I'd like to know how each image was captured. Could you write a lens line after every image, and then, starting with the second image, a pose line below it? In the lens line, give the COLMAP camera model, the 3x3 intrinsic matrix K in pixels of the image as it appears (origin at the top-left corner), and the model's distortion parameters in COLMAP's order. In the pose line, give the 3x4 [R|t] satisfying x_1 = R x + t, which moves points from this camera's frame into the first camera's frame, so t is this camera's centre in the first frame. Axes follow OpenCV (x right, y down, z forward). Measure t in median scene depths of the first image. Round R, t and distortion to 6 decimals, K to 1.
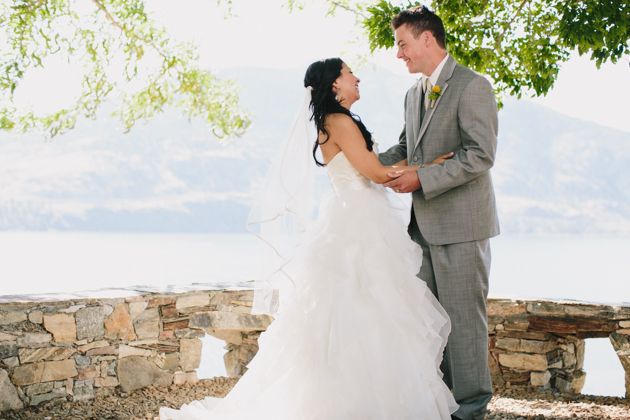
lens RADIAL K [[932.7, 0, 315.1], [0, 932.7, 205.3], [0, 0, 1]] dist [-0.136823, 0.000000]
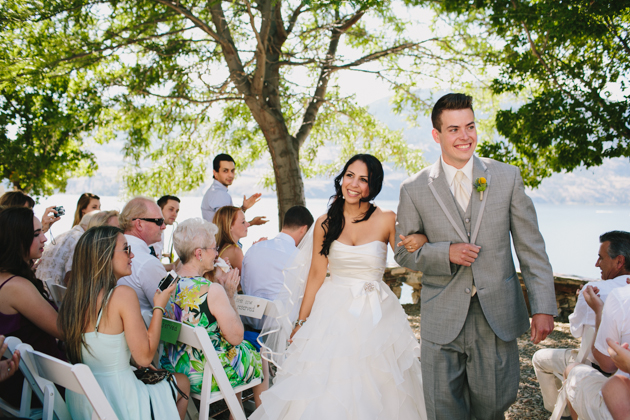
lens RADIAL K [[638.8, 0, 315.8], [0, 638.8, 207.0], [0, 0, 1]] dist [-0.019484, 0.000000]
pose [[0.967069, 0.012198, -0.254222, 0.072882], [-0.001658, 0.999132, 0.041631, -0.120054], [0.254509, -0.039839, 0.966250, -0.587323]]
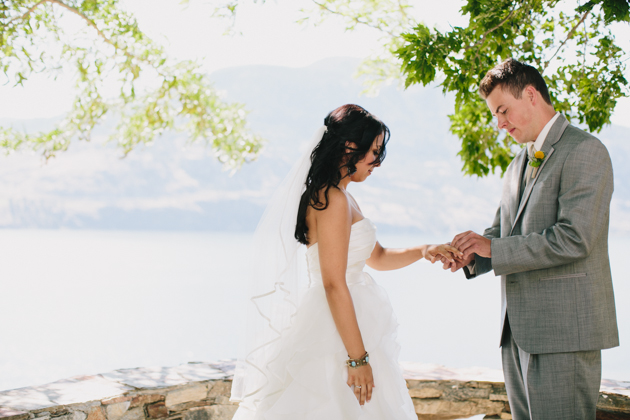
lens RADIAL K [[932.7, 0, 325.9], [0, 932.7, 214.1], [0, 0, 1]] dist [-0.136823, 0.000000]
pose [[0.999992, 0.003652, -0.001603, -0.007031], [-0.003634, 0.999936, 0.010732, -0.062667], [0.001642, -0.010726, 0.999941, 0.173282]]
